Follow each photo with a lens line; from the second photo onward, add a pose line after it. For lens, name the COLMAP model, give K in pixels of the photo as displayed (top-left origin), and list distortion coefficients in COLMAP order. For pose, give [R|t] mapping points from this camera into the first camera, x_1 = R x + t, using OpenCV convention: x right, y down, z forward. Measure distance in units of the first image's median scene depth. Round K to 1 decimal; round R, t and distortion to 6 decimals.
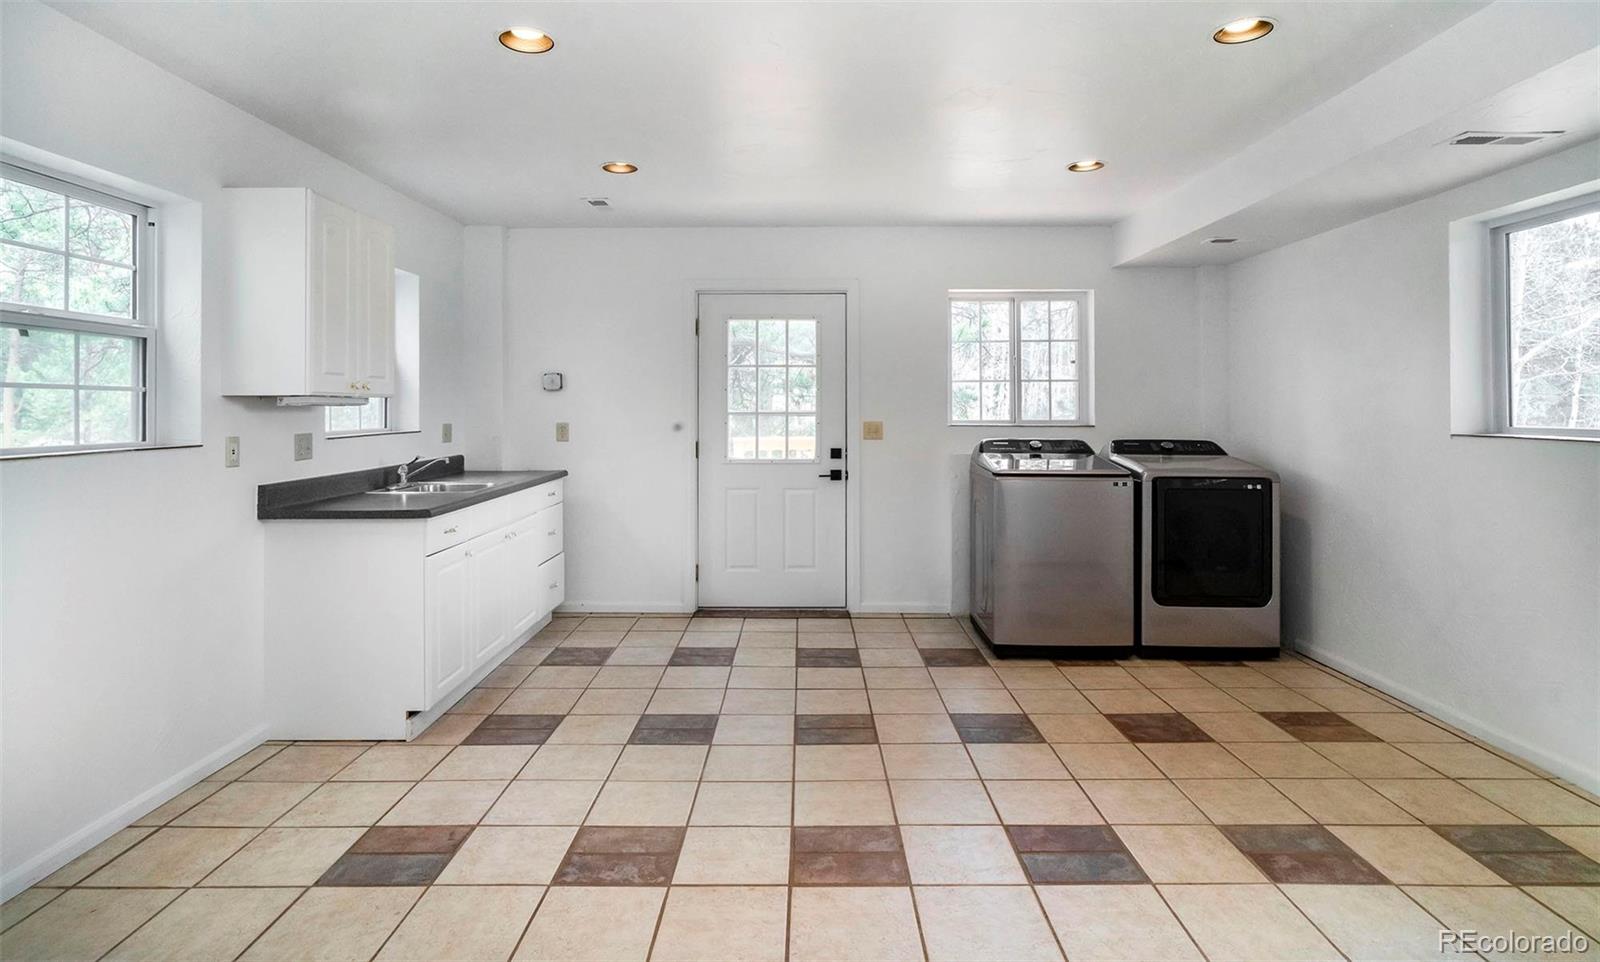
lens RADIAL K [[858.5, 0, 795.8], [0, 858.5, 467.5], [0, 0, 1]] dist [0.001544, 0.000455]
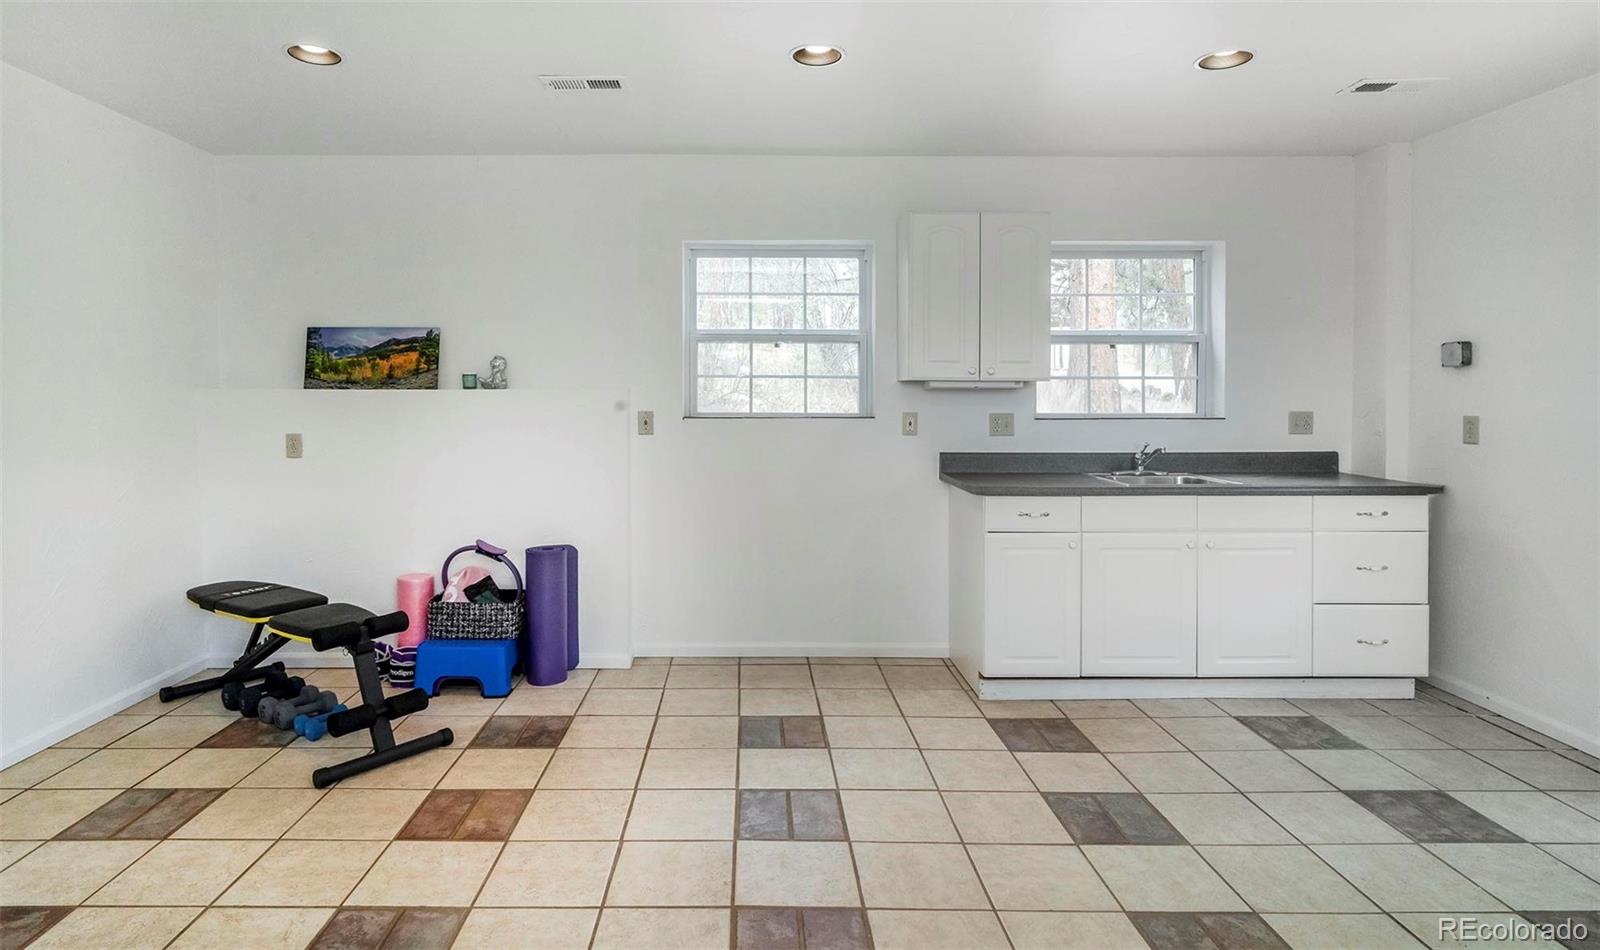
lens RADIAL K [[915.9, 0, 799.0], [0, 915.9, 478.5], [0, 0, 1]] dist [0.000341, -0.000040]
pose [[0.009960, 0.095463, -0.995383, 0.655372], [-0.075022, 0.992698, 0.094455, -0.048389], [0.997132, 0.073735, 0.017049, 0.719769]]
